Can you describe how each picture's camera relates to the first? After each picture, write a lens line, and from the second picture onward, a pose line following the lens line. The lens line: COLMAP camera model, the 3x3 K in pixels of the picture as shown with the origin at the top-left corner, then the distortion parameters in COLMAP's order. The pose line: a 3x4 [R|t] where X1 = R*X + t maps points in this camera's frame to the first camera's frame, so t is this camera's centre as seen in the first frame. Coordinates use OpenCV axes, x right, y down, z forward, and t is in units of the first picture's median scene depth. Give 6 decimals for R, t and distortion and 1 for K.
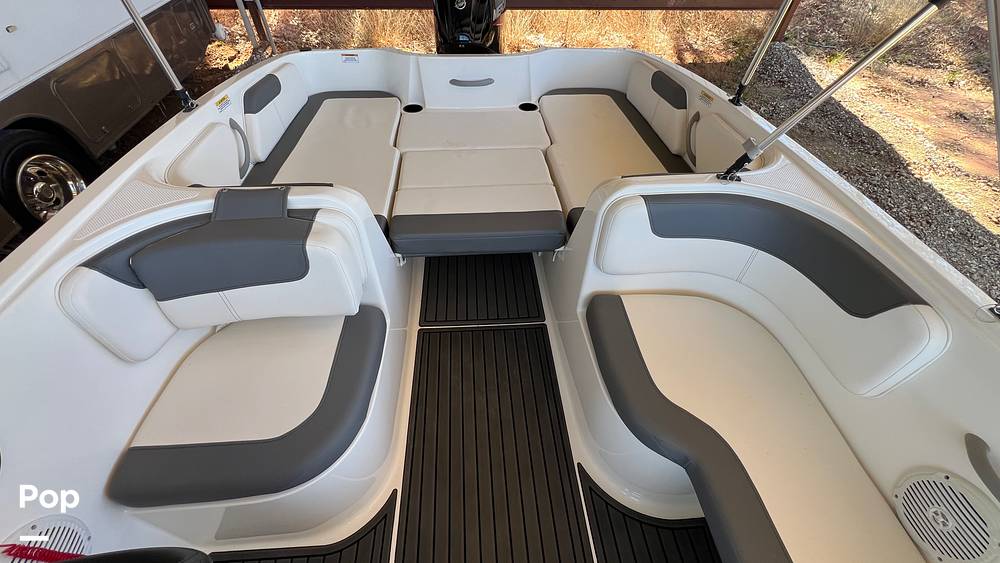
lens RADIAL K [[399.9, 0, 499.3], [0, 399.9, 284.3], [0, 0, 1]] dist [-0.001586, 0.000271]
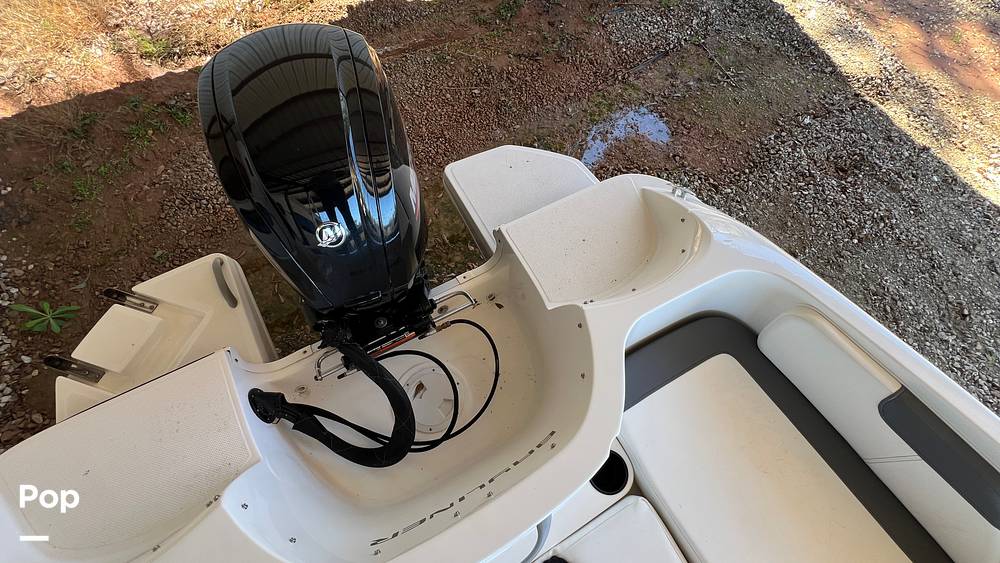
lens RADIAL K [[399.9, 0, 499.3], [0, 399.9, 284.3], [0, 0, 1]] dist [-0.001586, 0.000271]
pose [[0.906400, -0.368579, 0.206371, -0.027719], [0.287827, 0.896461, 0.336917, -0.413943], [-0.309184, -0.245982, 0.918639, 0.338268]]
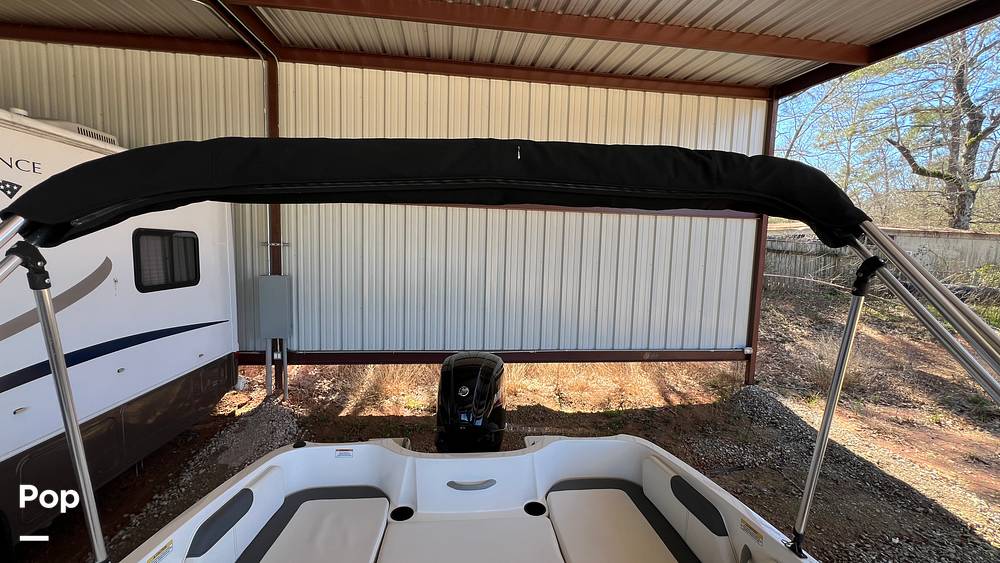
lens RADIAL K [[399.9, 0, 499.3], [0, 399.9, 284.3], [0, 0, 1]] dist [-0.001586, 0.000271]
pose [[0.999950, -0.001056, 0.009982, -0.007028], [0.007524, 0.737133, -0.675706, -0.108325], [-0.006644, 0.675747, 0.737103, 0.013974]]
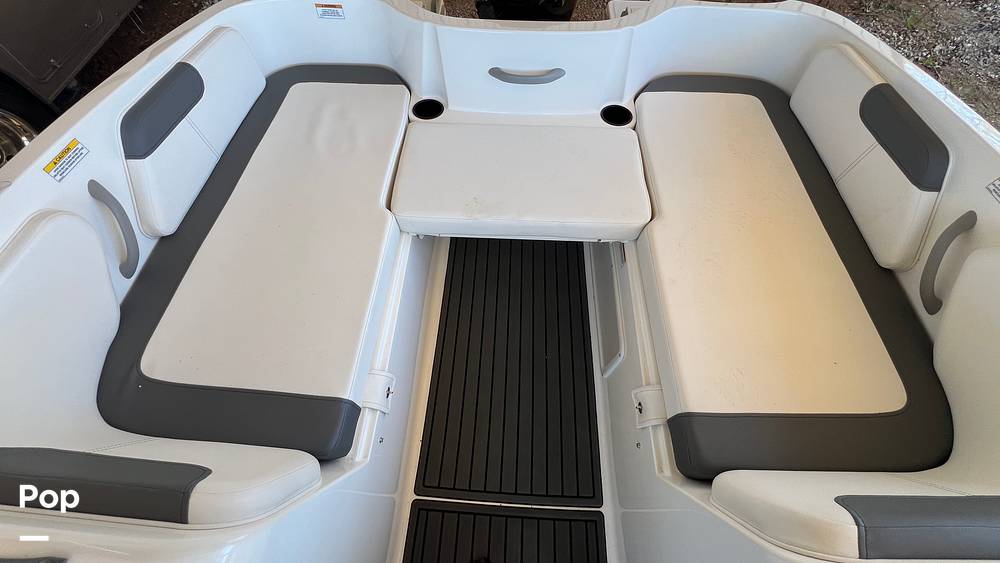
lens RADIAL K [[399.9, 0, 499.3], [0, 399.9, 284.3], [0, 0, 1]] dist [-0.001586, 0.000271]
pose [[0.992106, 0.098293, -0.077872, -0.015463], [-0.077702, 0.969252, 0.233481, -0.162500], [0.098427, -0.225587, 0.969238, 0.172397]]
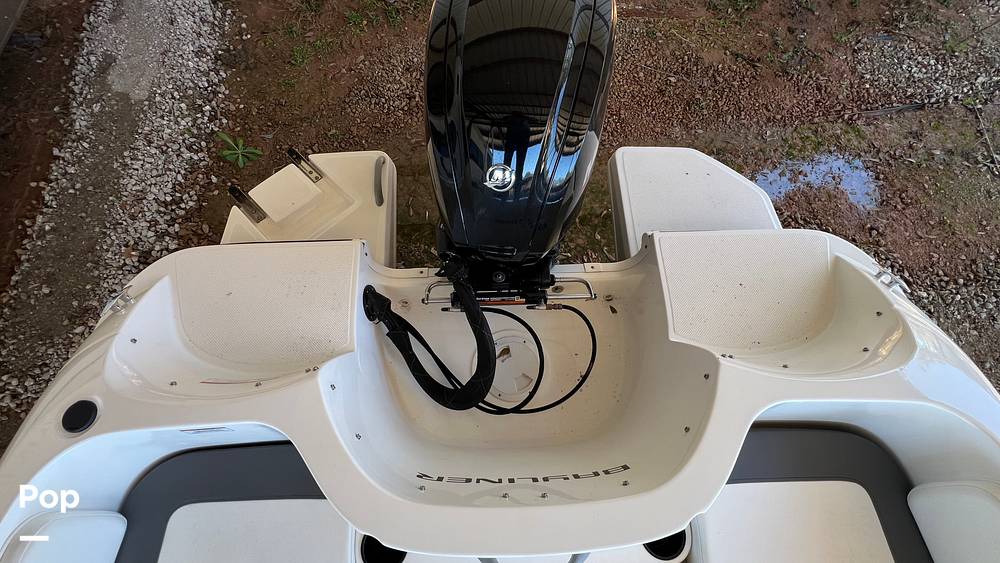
lens RADIAL K [[399.9, 0, 499.3], [0, 399.9, 284.3], [0, 0, 1]] dist [-0.001586, 0.000271]
pose [[0.999124, 0.035402, -0.022299, -0.048333], [-0.024725, 0.929529, 0.367918, -0.416438], [0.033753, -0.367045, 0.929591, 0.355271]]
